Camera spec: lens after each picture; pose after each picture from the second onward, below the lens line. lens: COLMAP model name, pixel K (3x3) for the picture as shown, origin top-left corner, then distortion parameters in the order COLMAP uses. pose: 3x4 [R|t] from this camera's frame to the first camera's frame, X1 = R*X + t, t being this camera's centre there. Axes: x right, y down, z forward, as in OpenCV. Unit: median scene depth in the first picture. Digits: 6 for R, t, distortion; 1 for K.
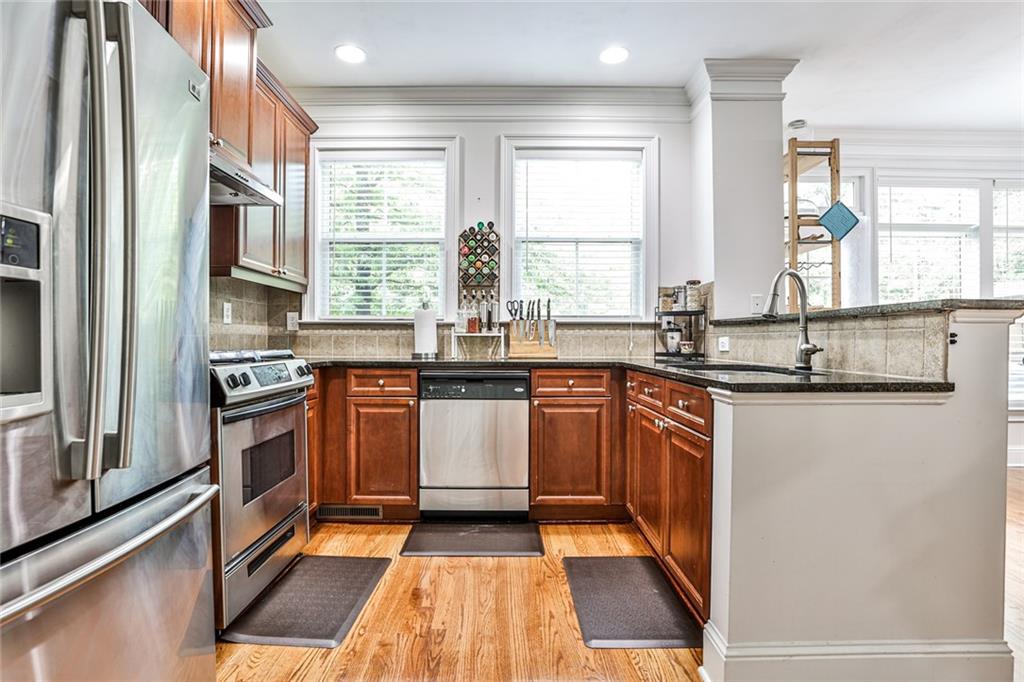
lens RADIAL K [[504.8, 0, 512.0], [0, 504.8, 341.0], [0, 0, 1]] dist [-0.044037, 0.014802]
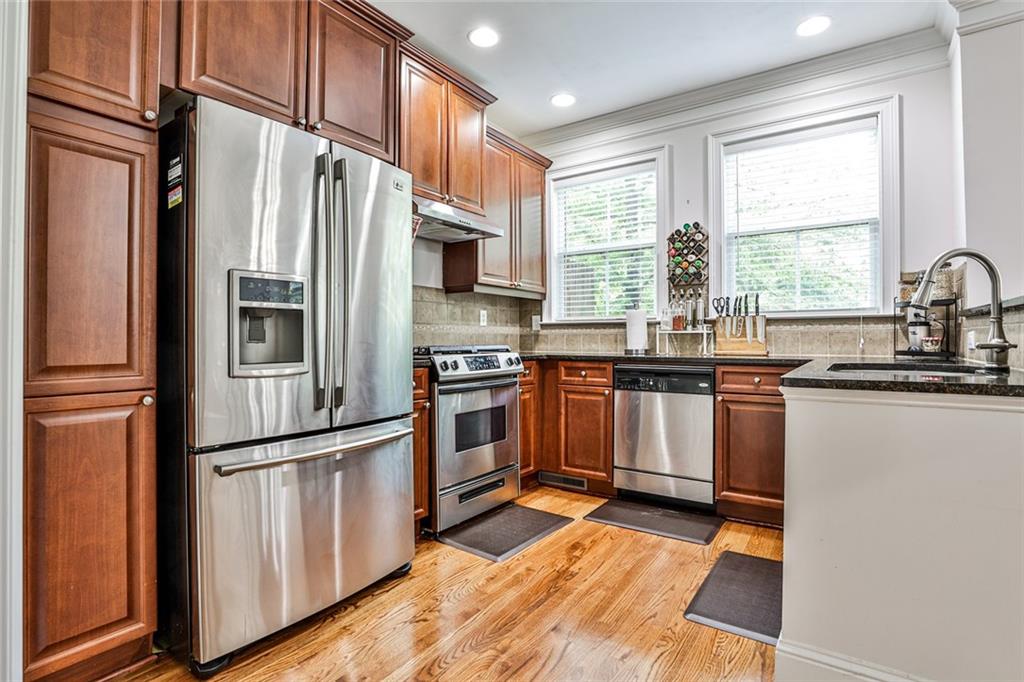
lens RADIAL K [[504.8, 0, 512.0], [0, 504.8, 341.0], [0, 0, 1]] dist [-0.044037, 0.014802]
pose [[0.818642, -0.002015, -0.574301, 0.274428], [0.003036, 0.999995, 0.000820, 0.004405], [0.574296, -0.002415, 0.818644, -0.062109]]
